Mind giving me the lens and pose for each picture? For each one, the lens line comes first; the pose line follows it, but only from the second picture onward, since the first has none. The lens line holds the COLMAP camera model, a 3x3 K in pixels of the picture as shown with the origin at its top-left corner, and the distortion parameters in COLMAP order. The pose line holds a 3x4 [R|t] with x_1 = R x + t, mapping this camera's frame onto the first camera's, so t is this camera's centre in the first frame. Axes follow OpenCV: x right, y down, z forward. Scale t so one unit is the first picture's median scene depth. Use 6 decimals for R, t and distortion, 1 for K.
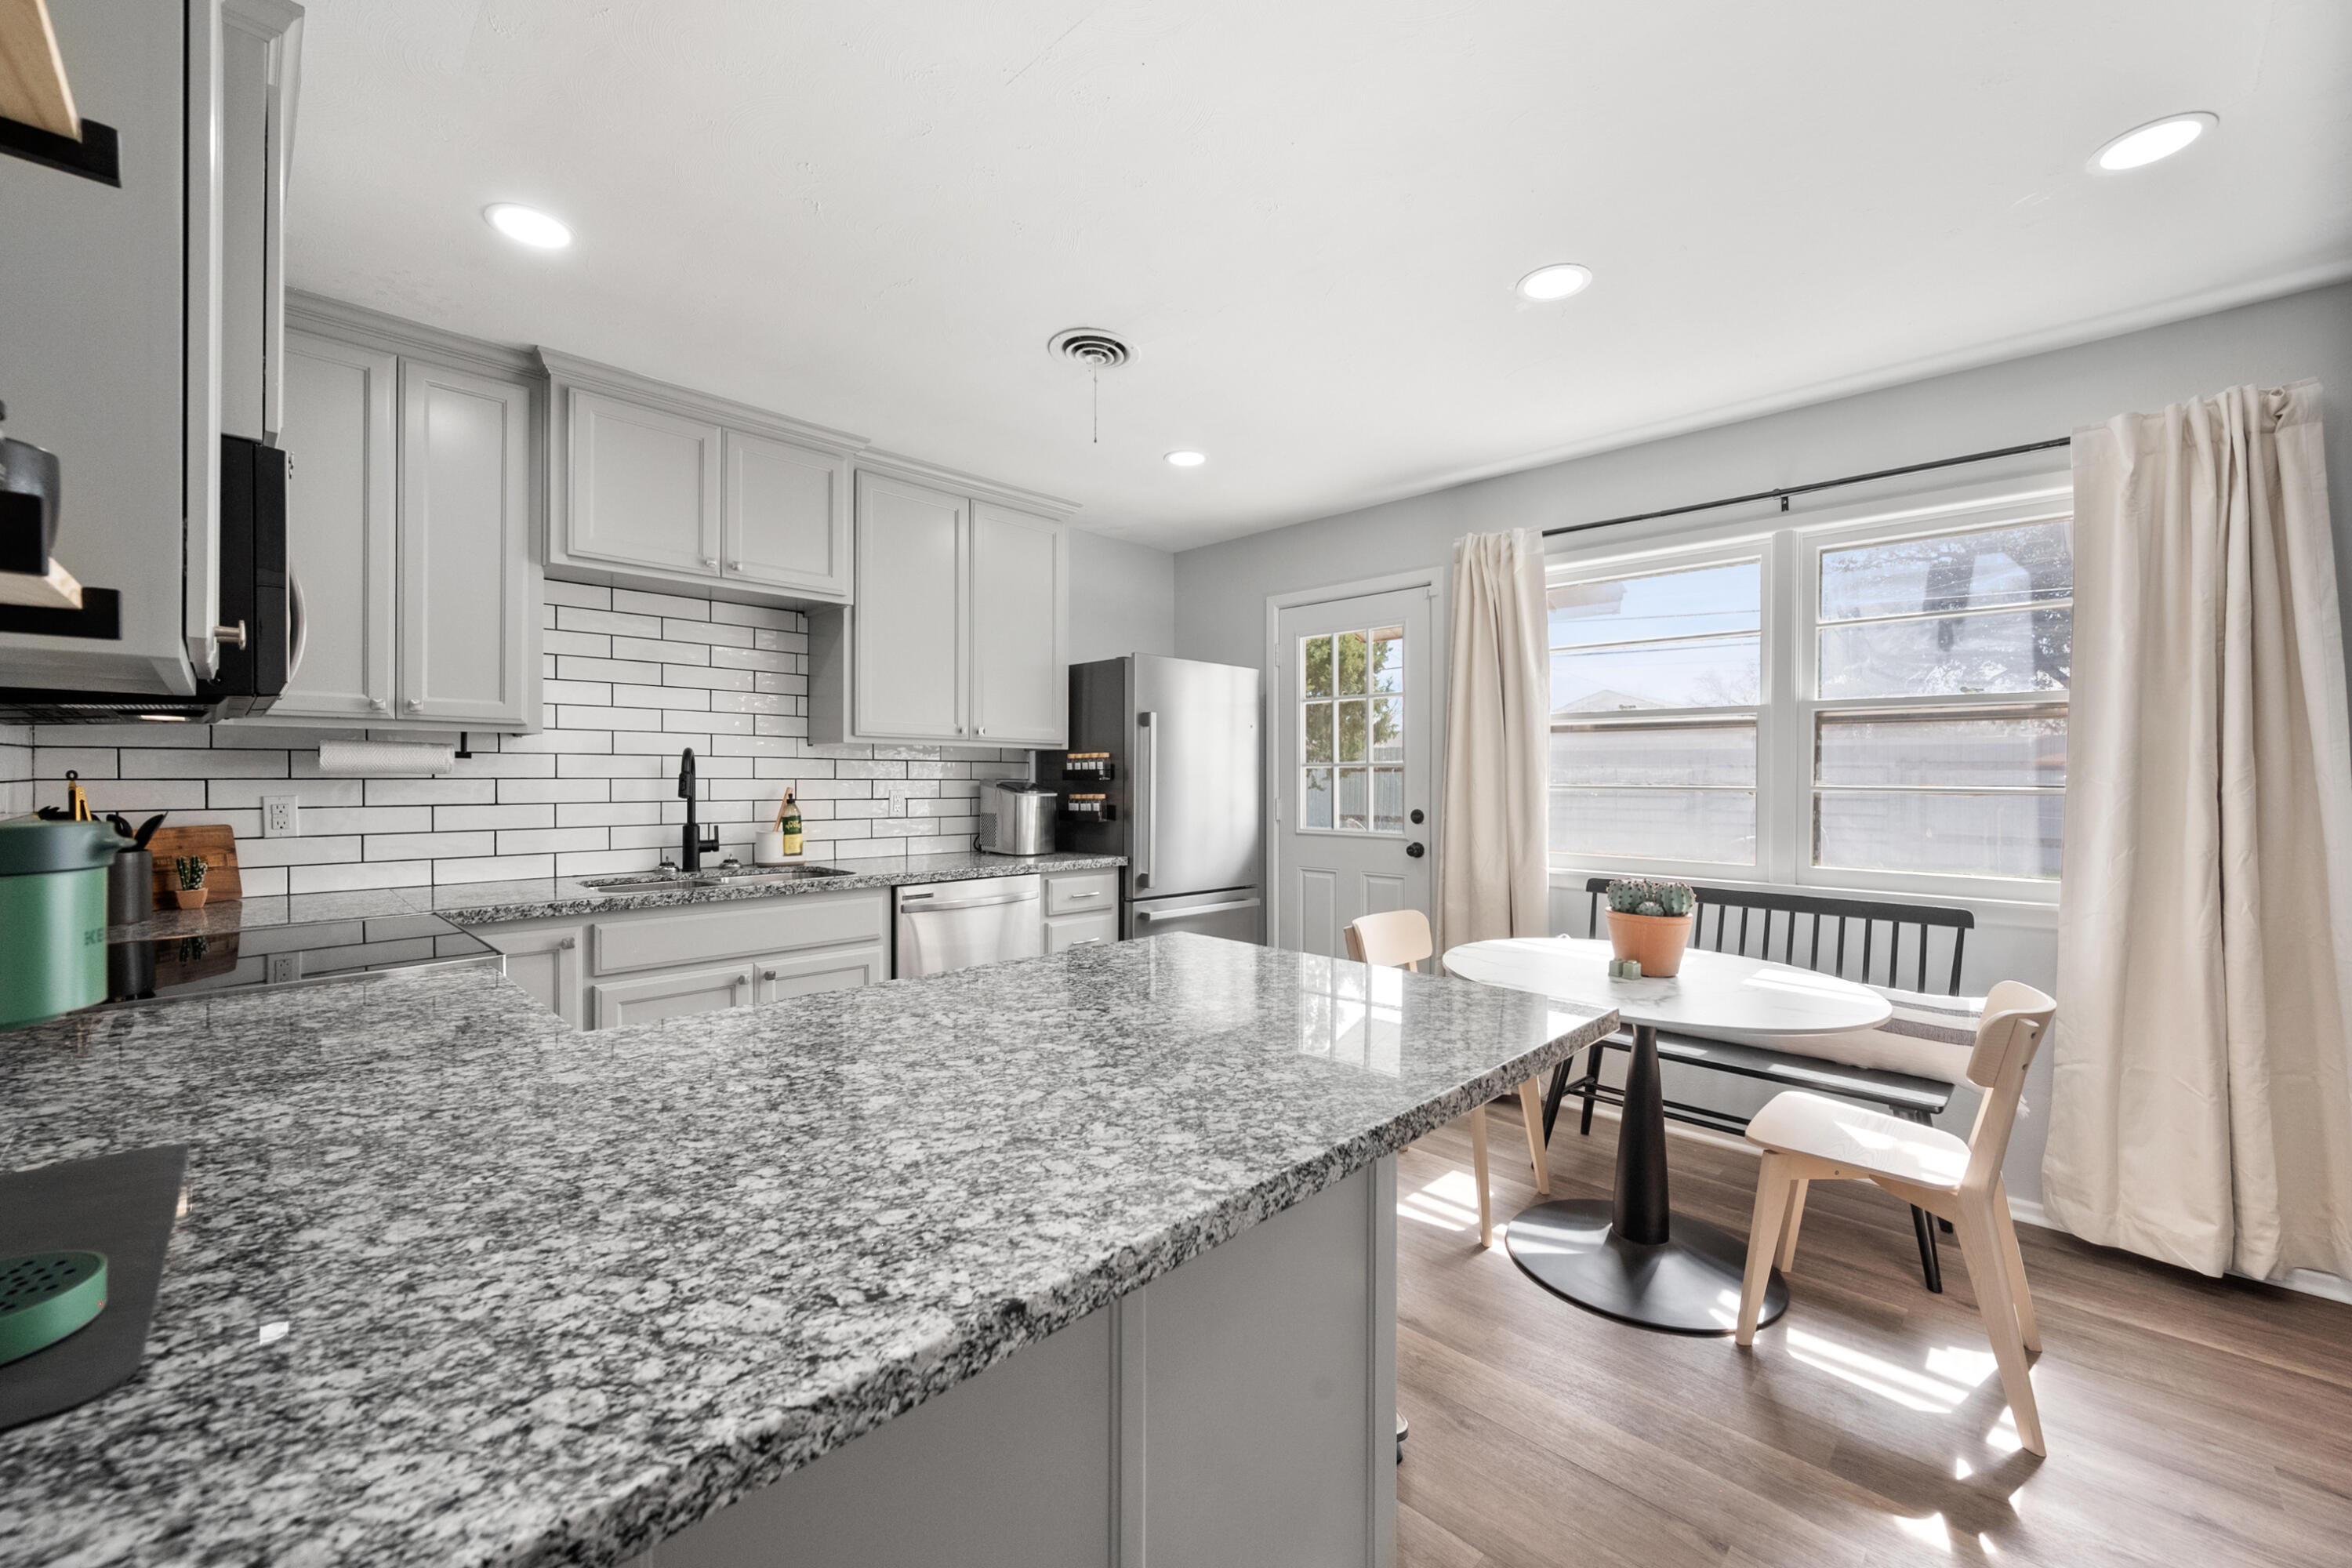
lens RADIAL K [[927.2, 0, 1168.6], [0, 927.2, 778.1], [0, 0, 1]] dist [0.000204, 0.000276]
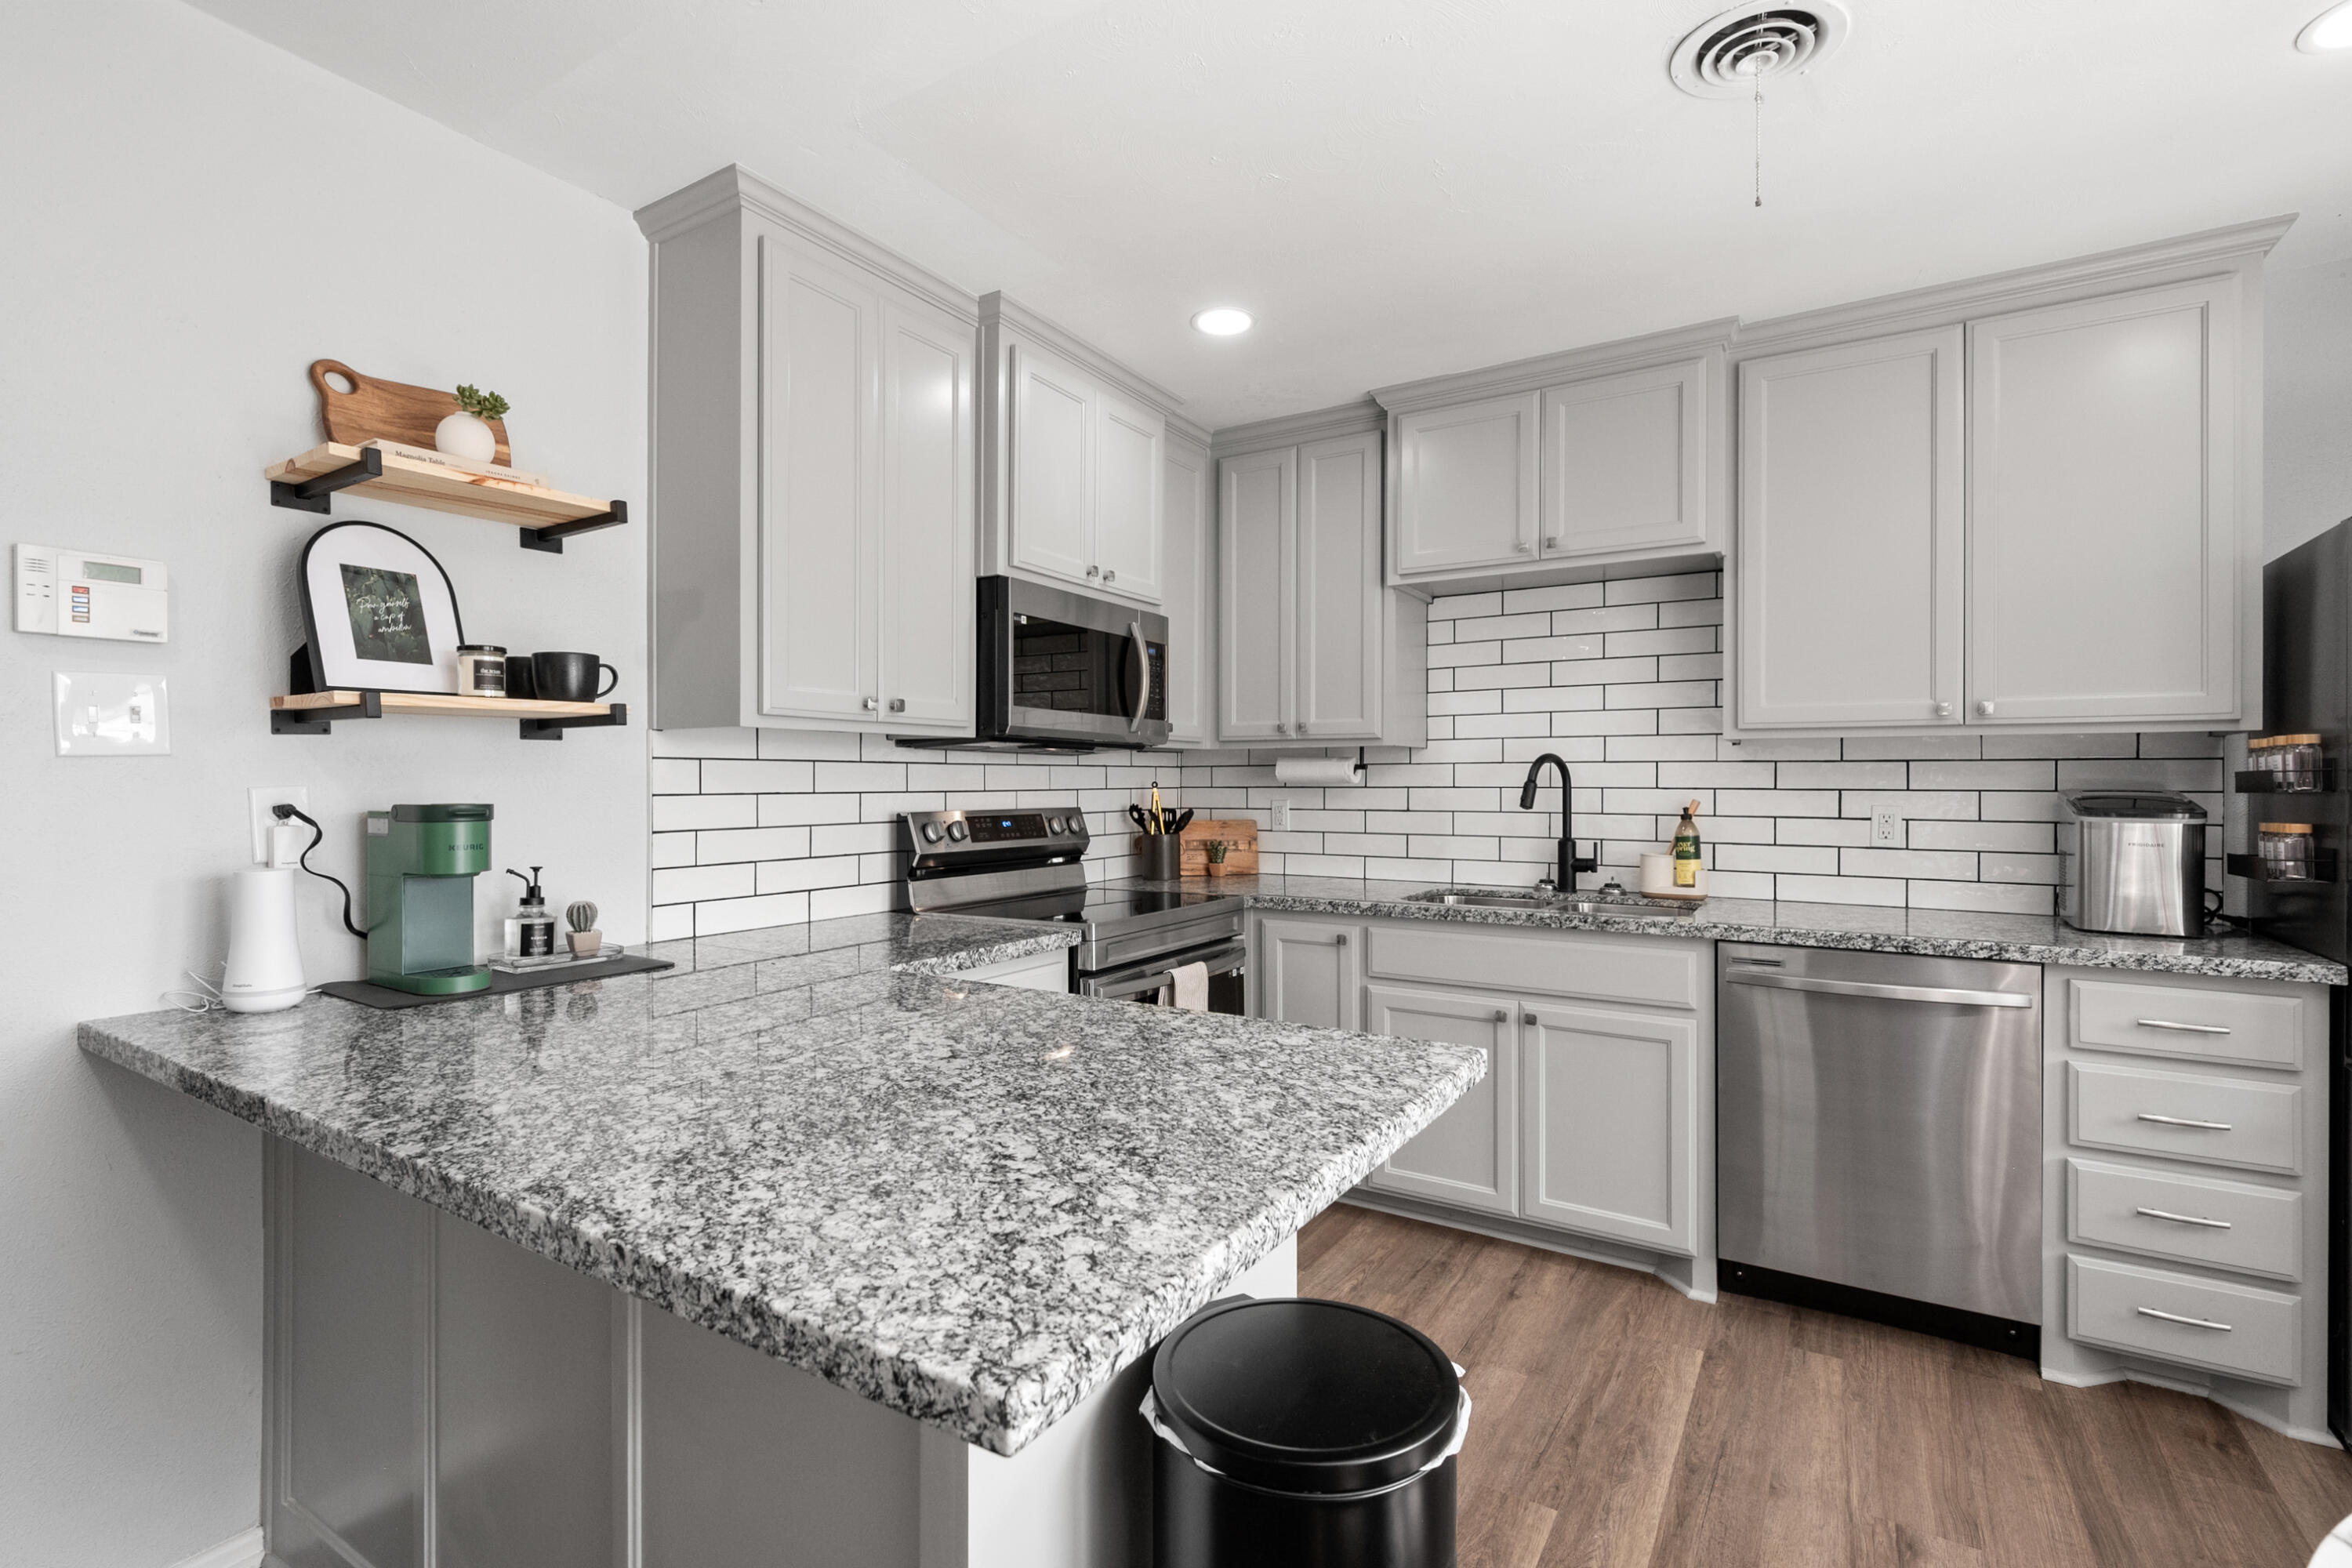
lens RADIAL K [[1052.1, 0, 1175.0], [0, 1052.1, 779.3], [0, 0, 1]] dist [0.000873, 0.000181]
pose [[0.220540, -0.006013, -0.975359, 0.412636], [-0.001374, 0.999978, -0.006475, -0.000720], [0.975377, 0.002768, 0.220527, 0.437993]]
